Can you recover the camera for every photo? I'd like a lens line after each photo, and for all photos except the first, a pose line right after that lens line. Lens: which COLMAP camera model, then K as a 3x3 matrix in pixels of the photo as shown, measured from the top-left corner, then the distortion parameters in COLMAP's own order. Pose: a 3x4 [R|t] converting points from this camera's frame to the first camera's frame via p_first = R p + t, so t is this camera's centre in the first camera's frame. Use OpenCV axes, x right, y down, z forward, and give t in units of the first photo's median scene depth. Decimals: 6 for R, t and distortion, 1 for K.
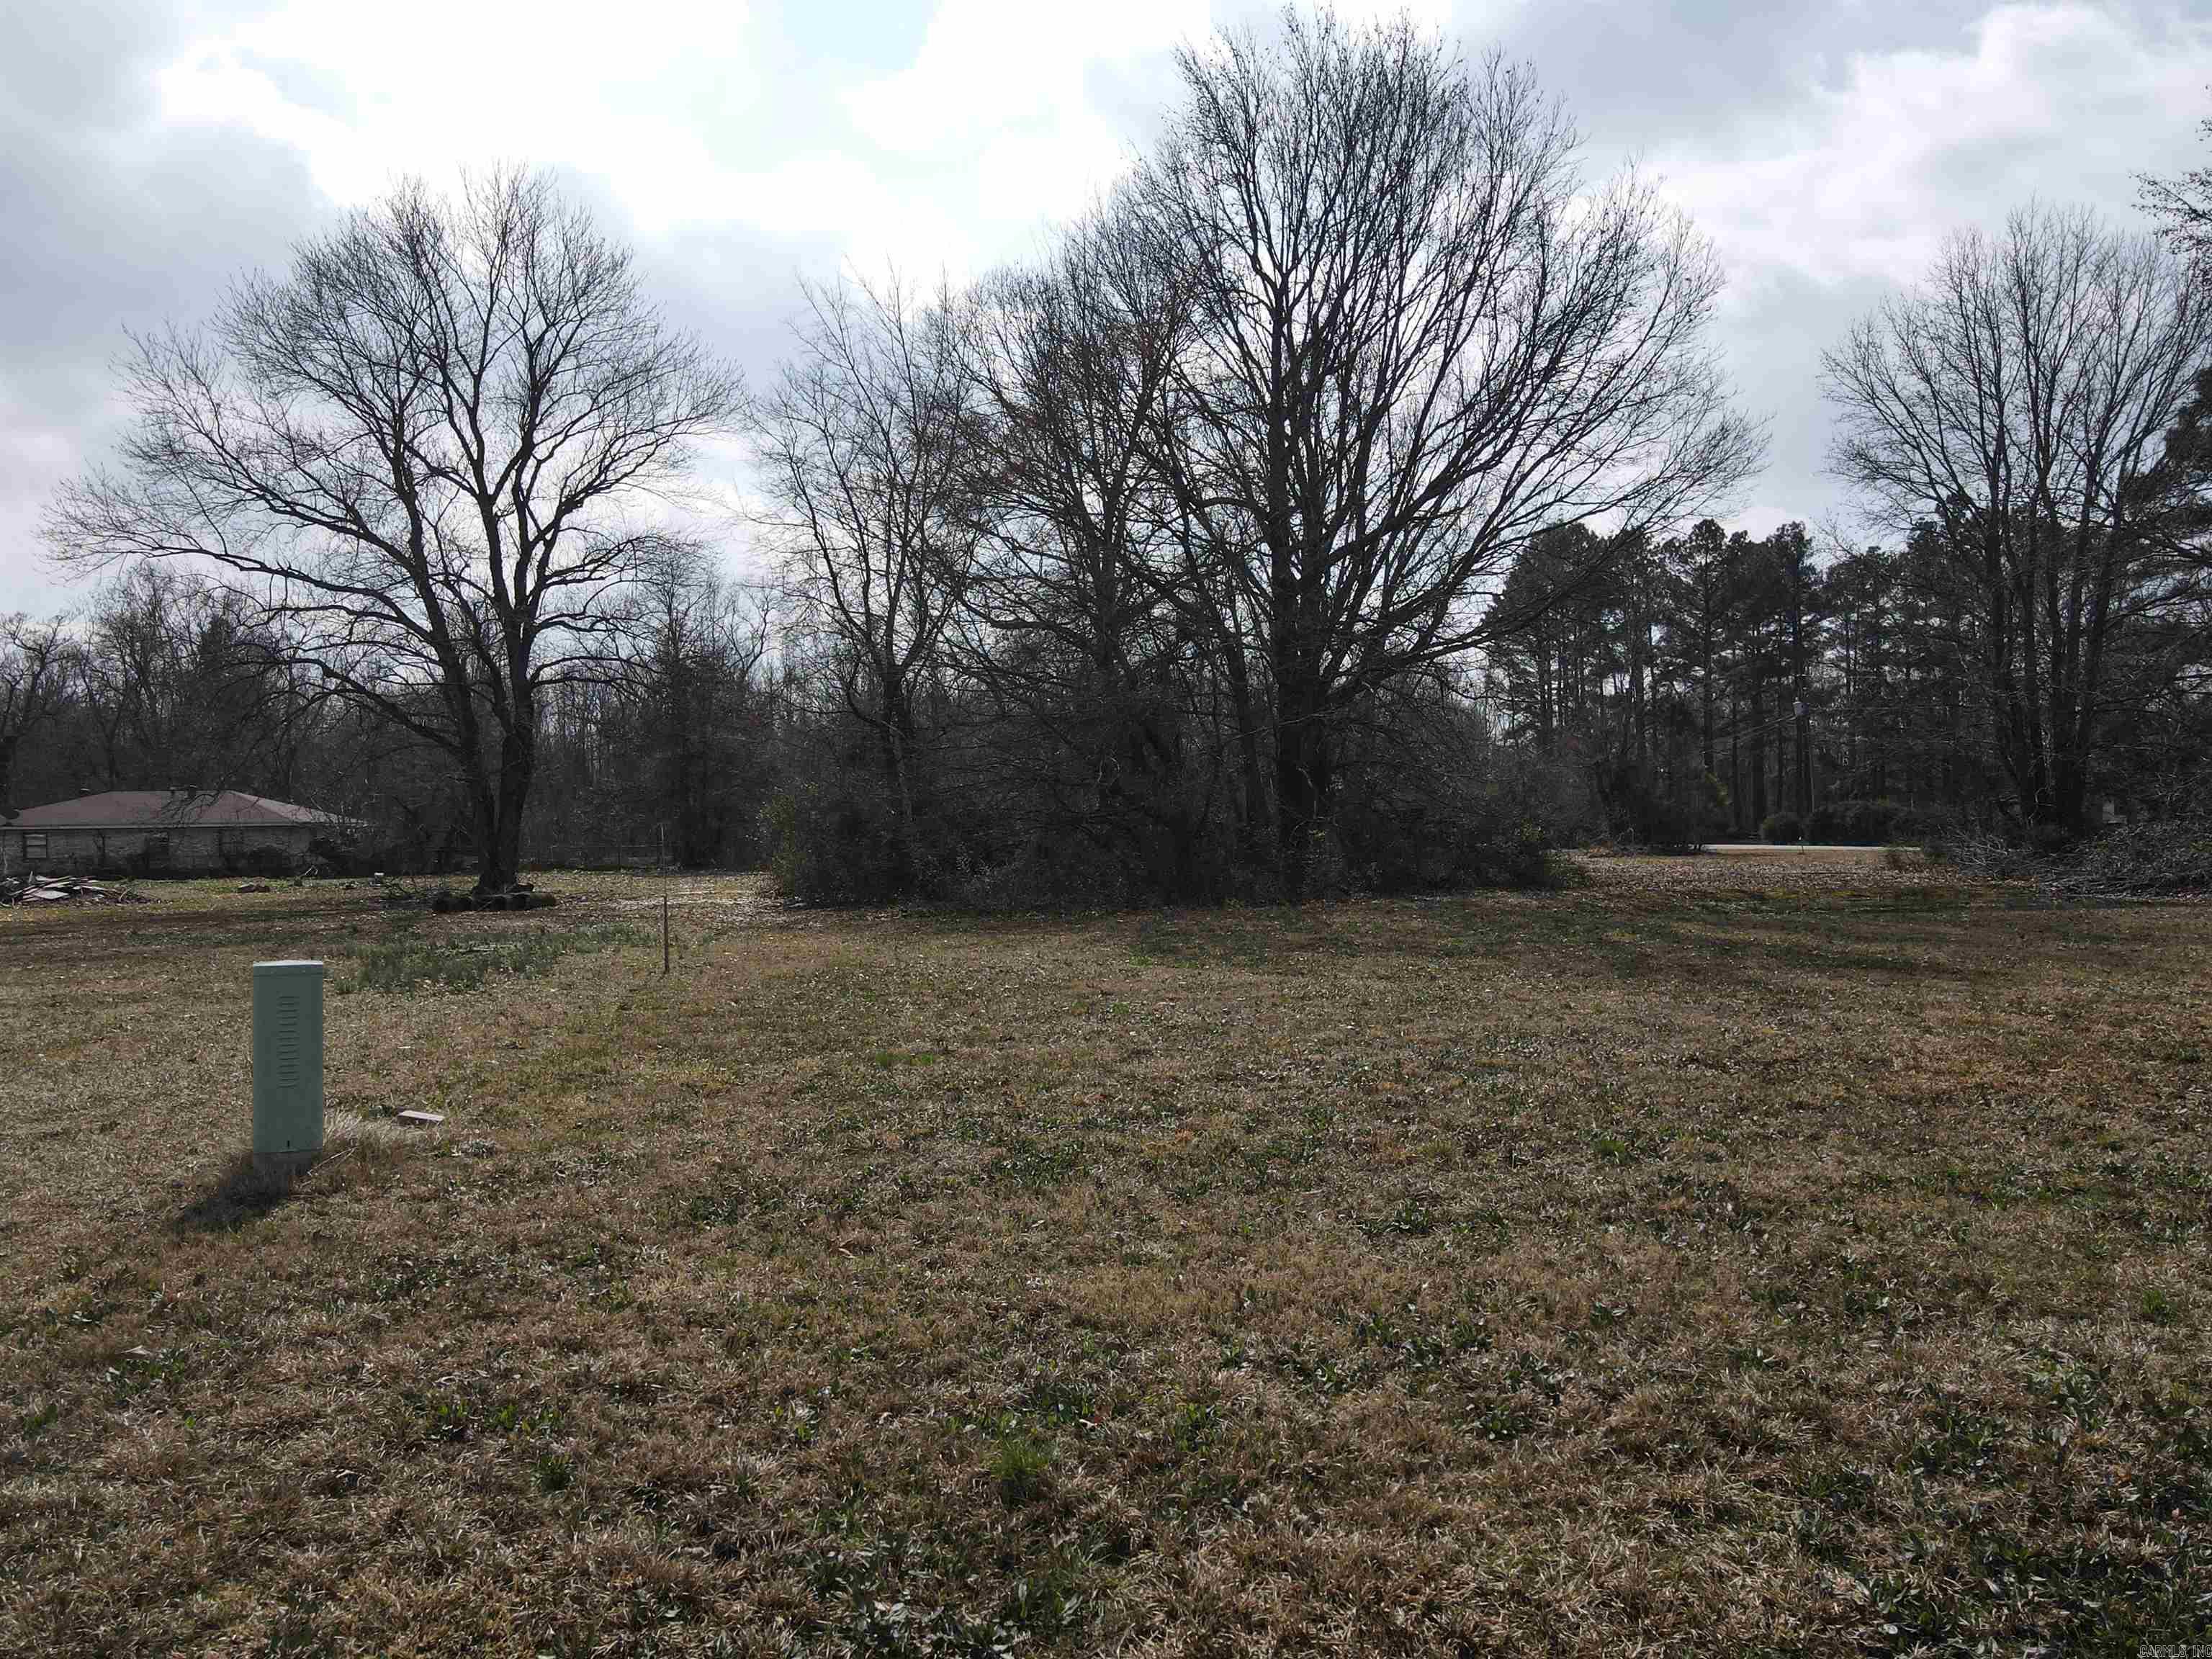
lens RADIAL K [[1613.6, 0, 1099.0], [0, 1613.6, 824.3], [0, 0, 1]] dist [-0.001607, 0.026210]
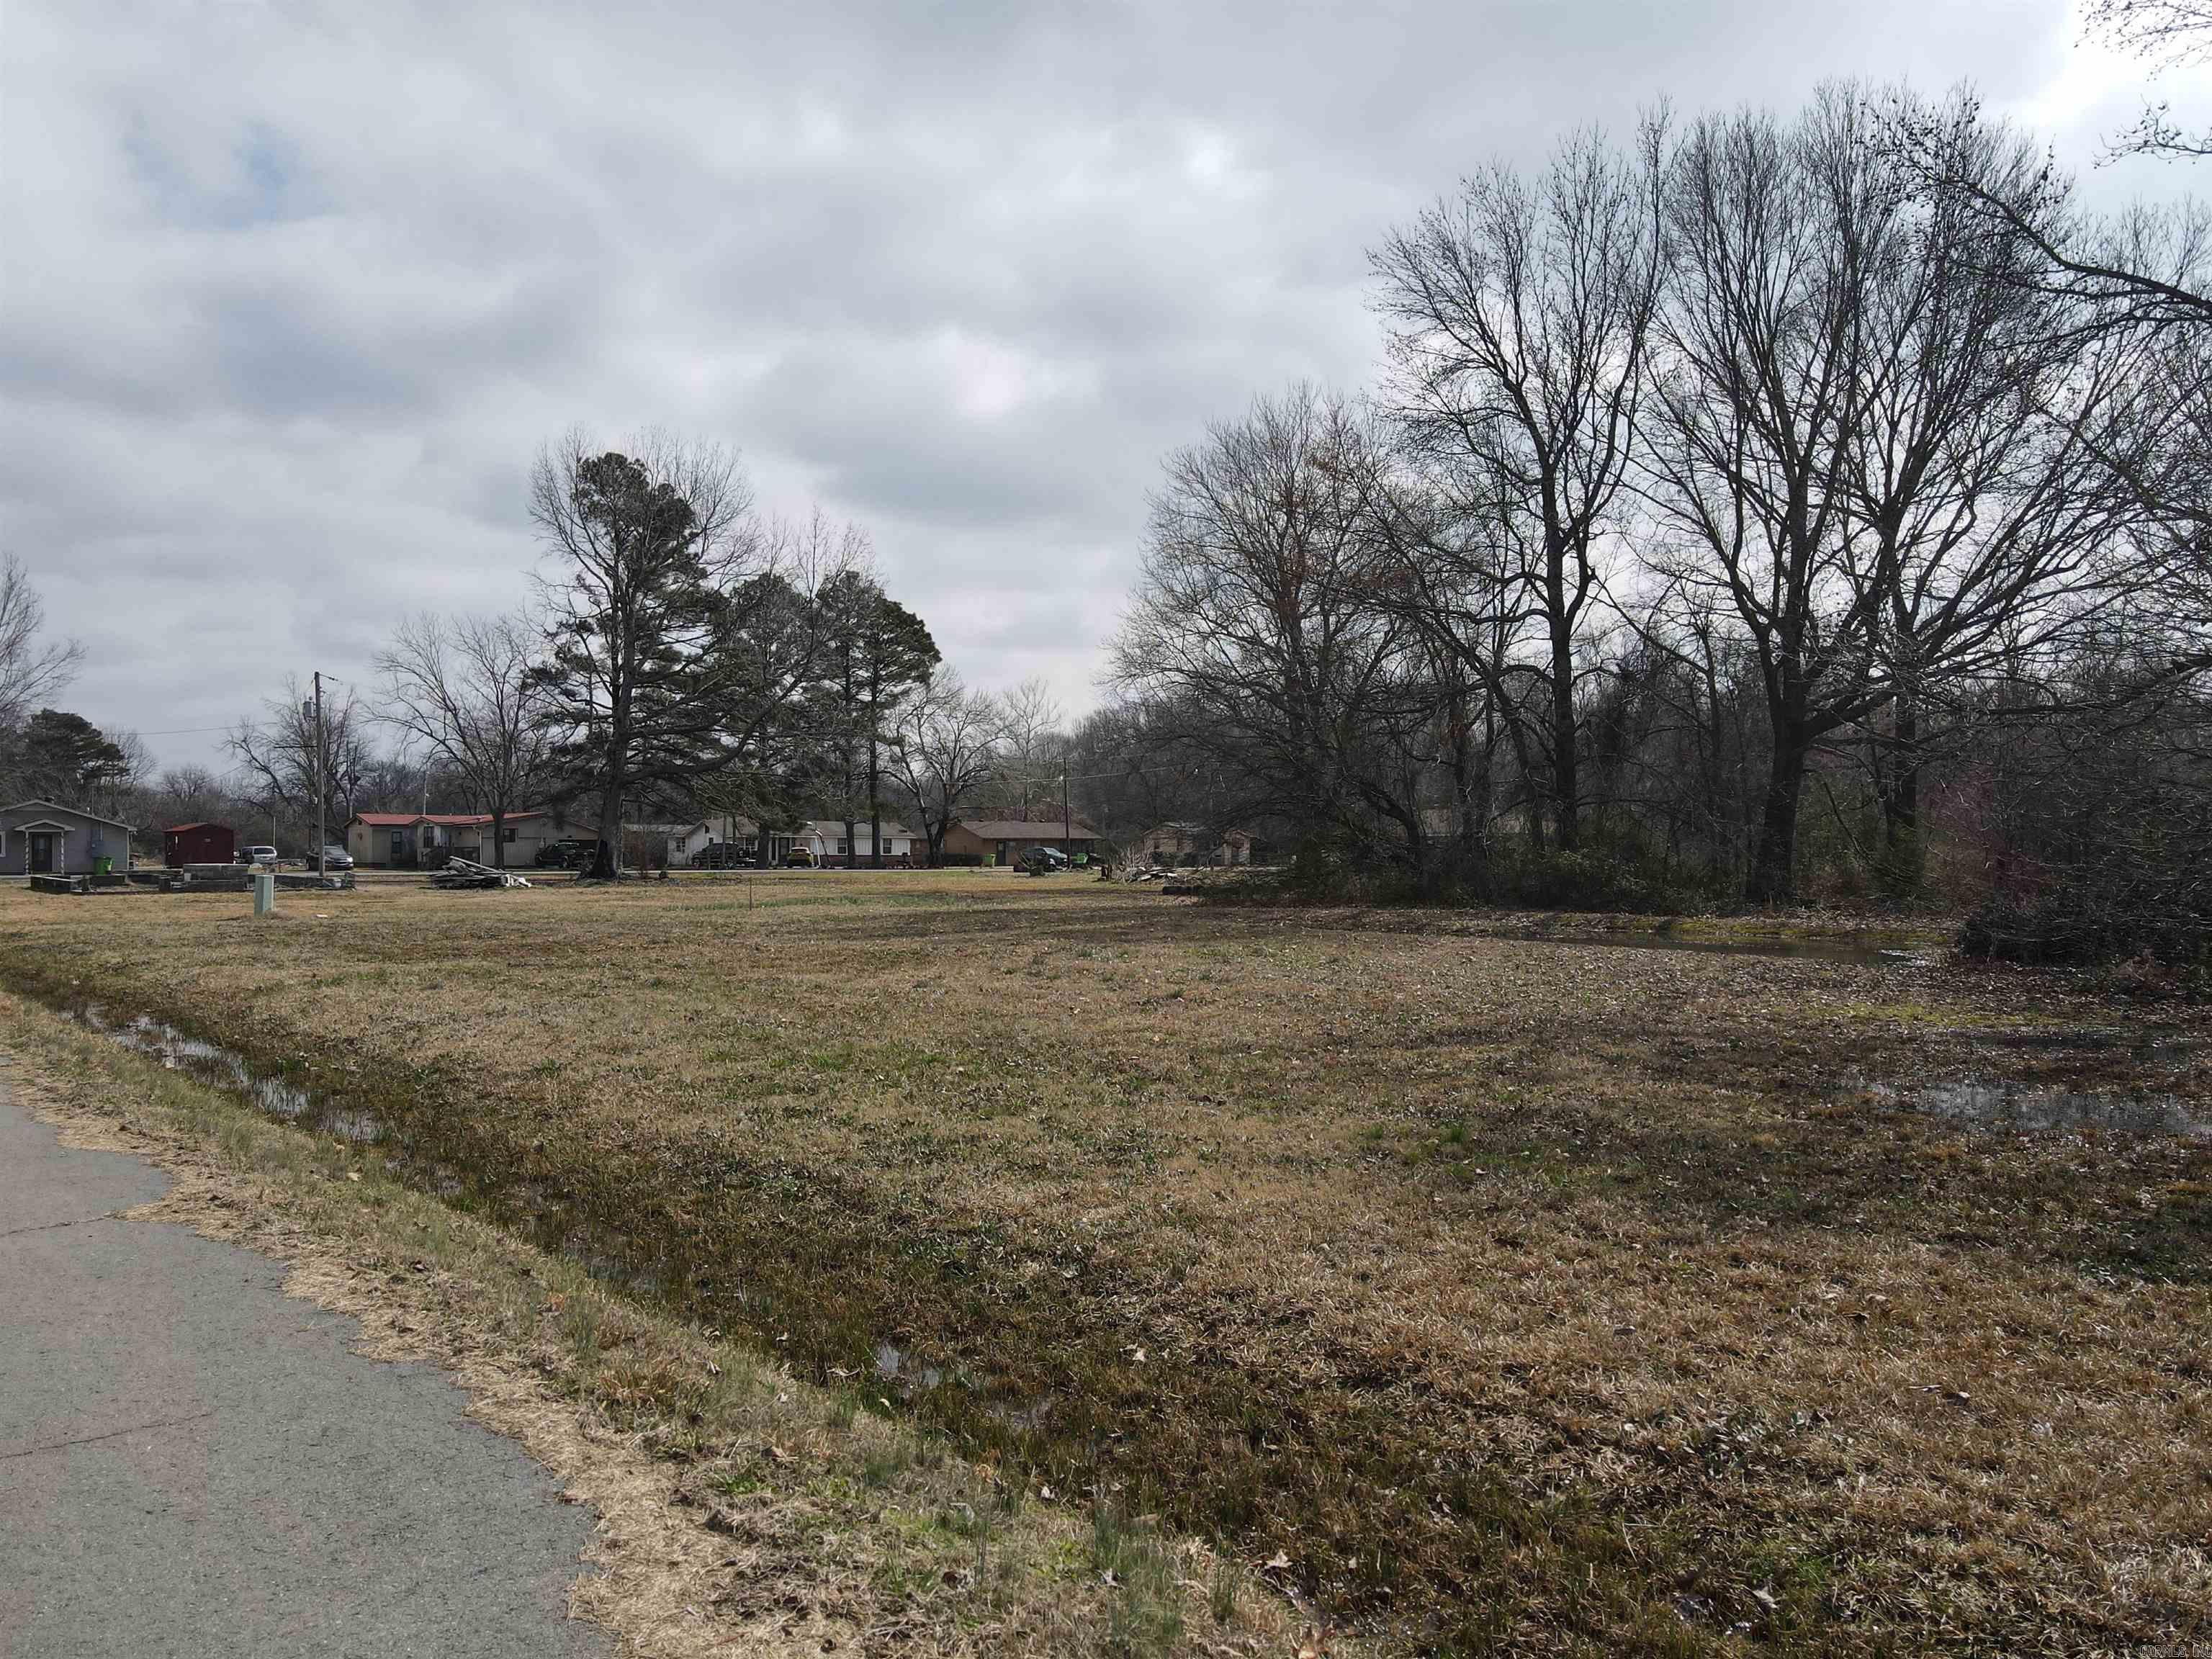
lens RADIAL K [[1613.6, 0, 1080.7], [0, 1613.6, 859.4], [0, 0, 1]] dist [-0.001607, 0.026210]
pose [[0.500175, 0.021879, -0.865648, 0.810380], [-0.002875, 0.999717, 0.023606, -0.015346], [0.865920, -0.009319, 0.500096, 0.099387]]
